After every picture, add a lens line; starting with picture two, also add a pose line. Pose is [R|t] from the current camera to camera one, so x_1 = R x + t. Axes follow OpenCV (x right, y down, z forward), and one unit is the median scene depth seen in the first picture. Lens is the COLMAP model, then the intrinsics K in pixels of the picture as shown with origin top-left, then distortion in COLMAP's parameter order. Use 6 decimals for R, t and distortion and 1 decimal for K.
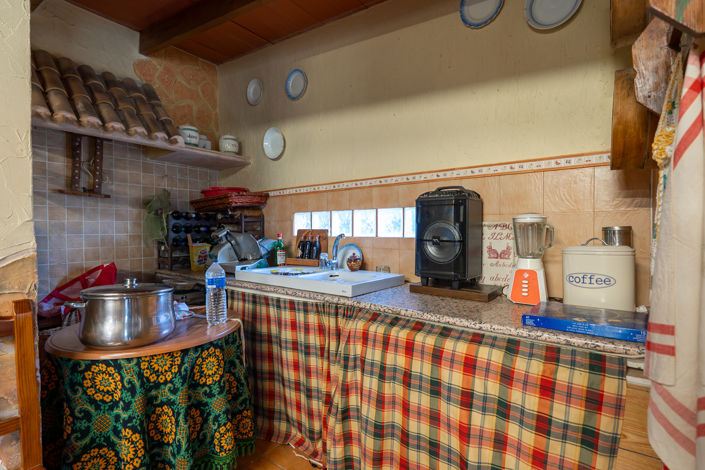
lens RADIAL K [[378.2, 0, 352.8], [0, 378.2, 233.8], [0, 0, 1]] dist [-0.003453, 0.000252]
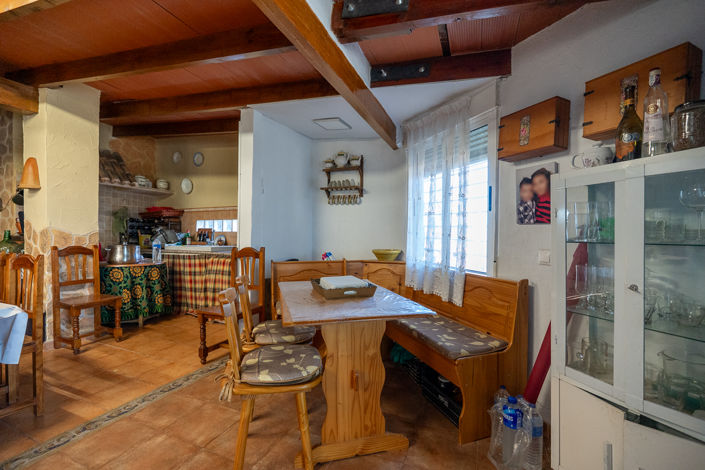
lens RADIAL K [[322.1, 0, 351.2], [0, 322.1, 234.5], [0, 0, 1]] dist [0.001588, 0.000163]
pose [[0.975231, 0.013237, 0.220793, 0.353374], [-0.009959, 0.999823, -0.015954, 0.052175], [-0.220966, 0.013360, 0.975190, -1.137237]]
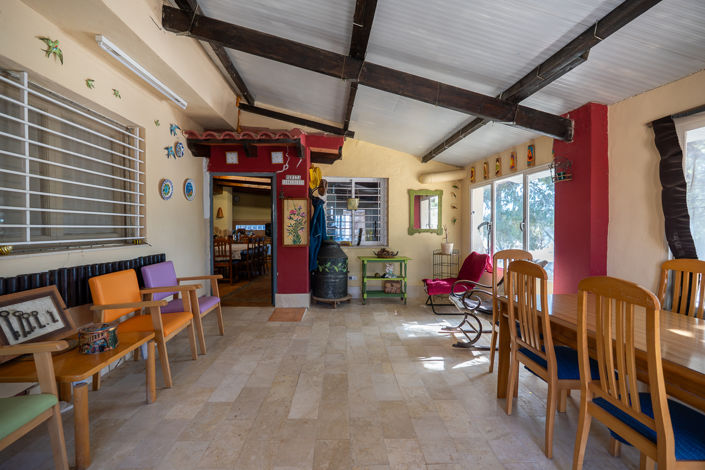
lens RADIAL K [[322.1, 0, 351.8], [0, 322.1, 232.8], [0, 0, 1]] dist [0.001588, 0.000163]
pose [[0.780021, -0.004932, 0.625734, -1.947535], [0.006487, 0.999979, -0.000205, 0.065105], [-0.625720, 0.004219, 0.780037, -3.879026]]
